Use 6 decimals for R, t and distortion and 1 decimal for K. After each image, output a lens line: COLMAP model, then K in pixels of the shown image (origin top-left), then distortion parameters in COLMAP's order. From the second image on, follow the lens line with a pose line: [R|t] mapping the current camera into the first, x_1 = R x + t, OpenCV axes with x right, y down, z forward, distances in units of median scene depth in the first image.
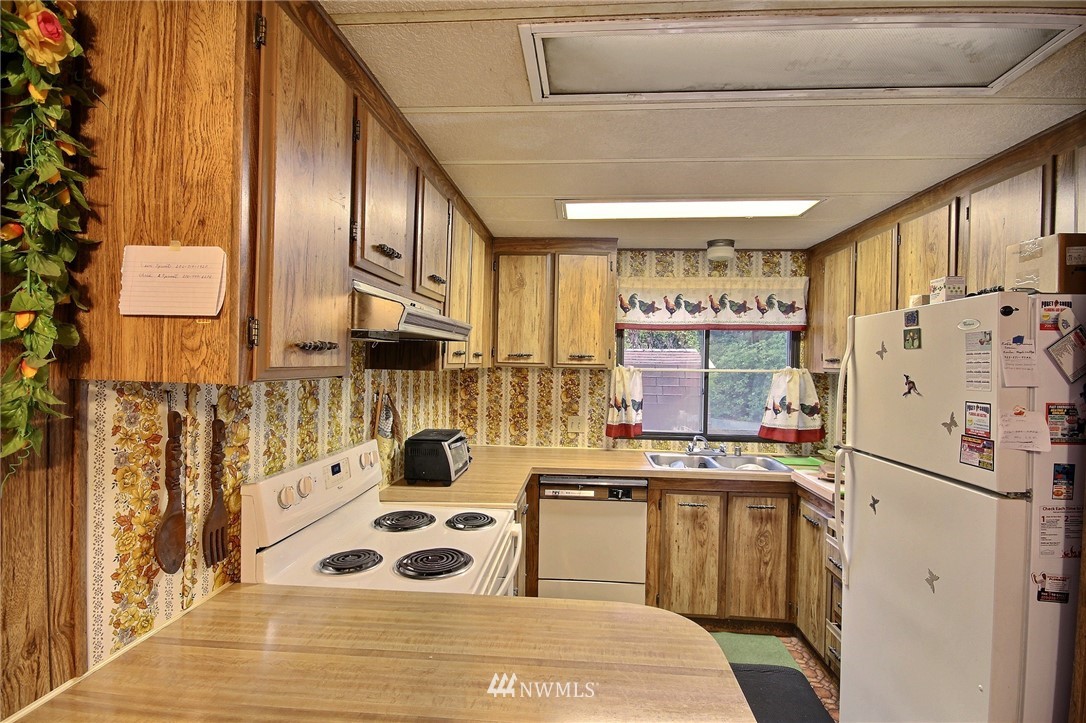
lens RADIAL K [[503.3, 0, 546.1], [0, 503.3, 362.4], [0, 0, 1]] dist [0.000921, -0.008003]
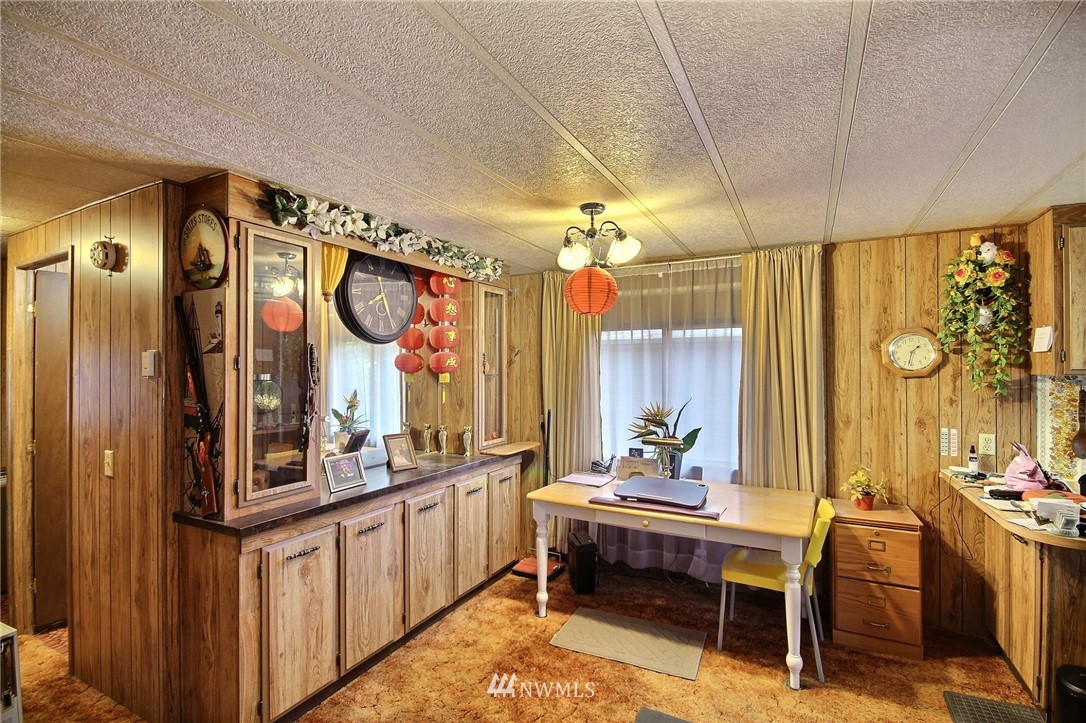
lens RADIAL K [[503.3, 0, 541.8], [0, 503.3, 365.2], [0, 0, 1]] dist [0.000921, -0.008003]
pose [[-0.403023, -0.024860, -0.914852, 2.630818], [-0.011811, 0.999689, -0.021962, 0.071420], [0.915114, 0.001954, -0.403191, -0.403503]]
